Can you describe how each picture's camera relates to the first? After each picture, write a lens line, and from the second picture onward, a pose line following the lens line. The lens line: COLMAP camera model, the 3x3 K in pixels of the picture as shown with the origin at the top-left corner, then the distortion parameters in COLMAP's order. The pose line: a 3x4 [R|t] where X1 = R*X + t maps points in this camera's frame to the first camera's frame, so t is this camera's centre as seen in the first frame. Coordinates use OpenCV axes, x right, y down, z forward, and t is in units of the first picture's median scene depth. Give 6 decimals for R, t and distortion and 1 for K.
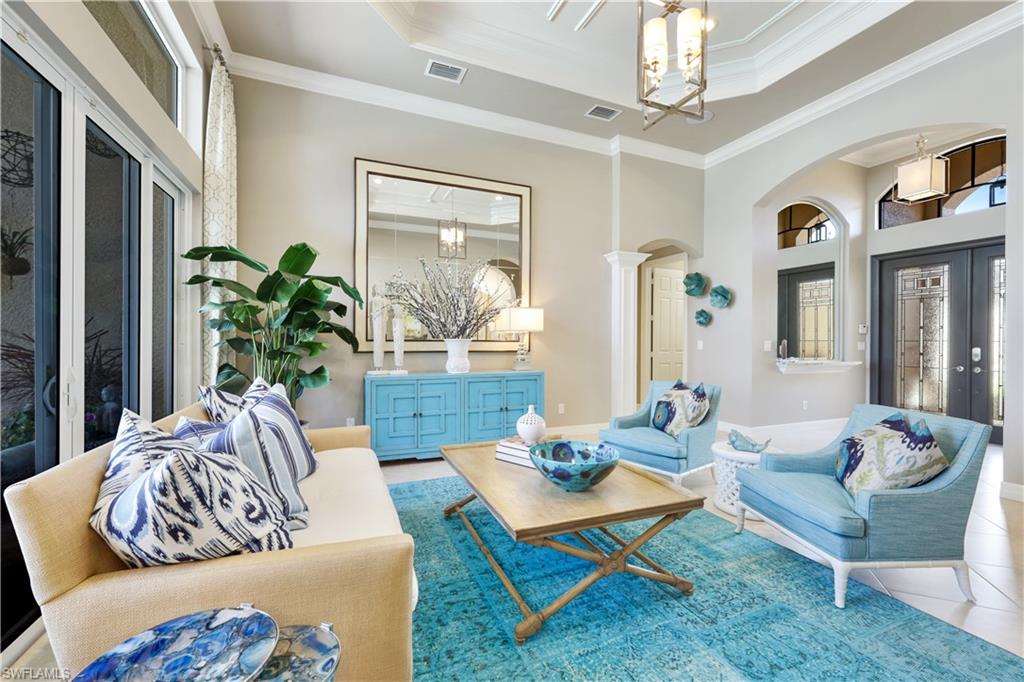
lens RADIAL K [[419.5, 0, 507.1], [0, 419.5, 340.7], [0, 0, 1]] dist [-0.000819, -0.000058]
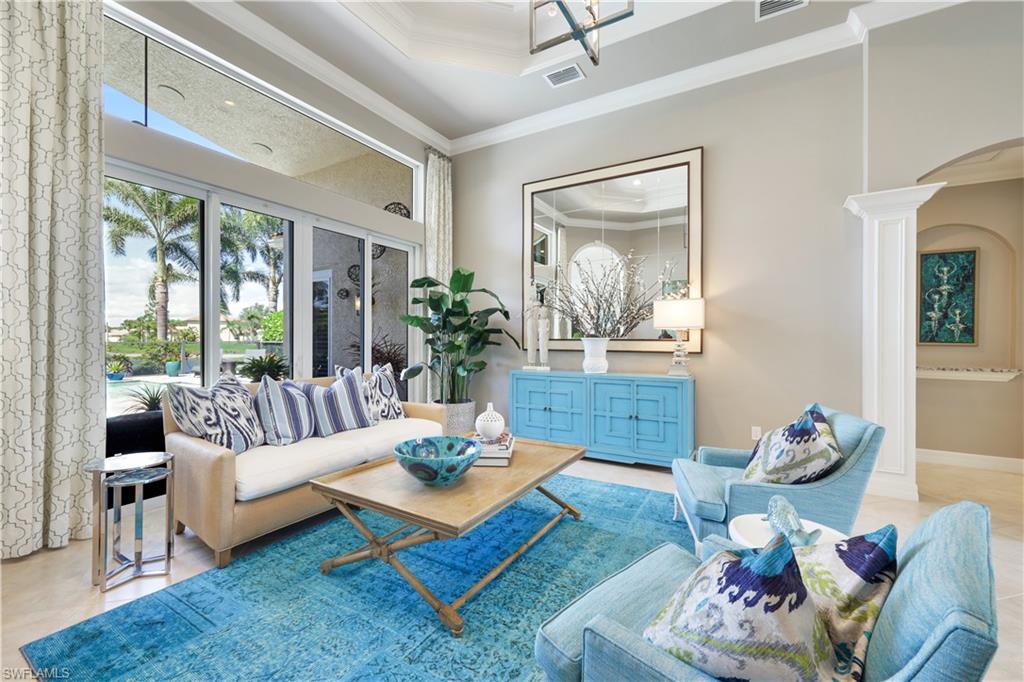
lens RADIAL K [[419.5, 0, 515.4], [0, 419.5, 339.1], [0, 0, 1]] dist [-0.000819, -0.000058]
pose [[0.598532, -0.003487, -0.801091, 0.581876], [-0.000835, 0.999987, -0.004977, 0.003728], [0.801098, 0.003647, 0.598522, 0.287122]]
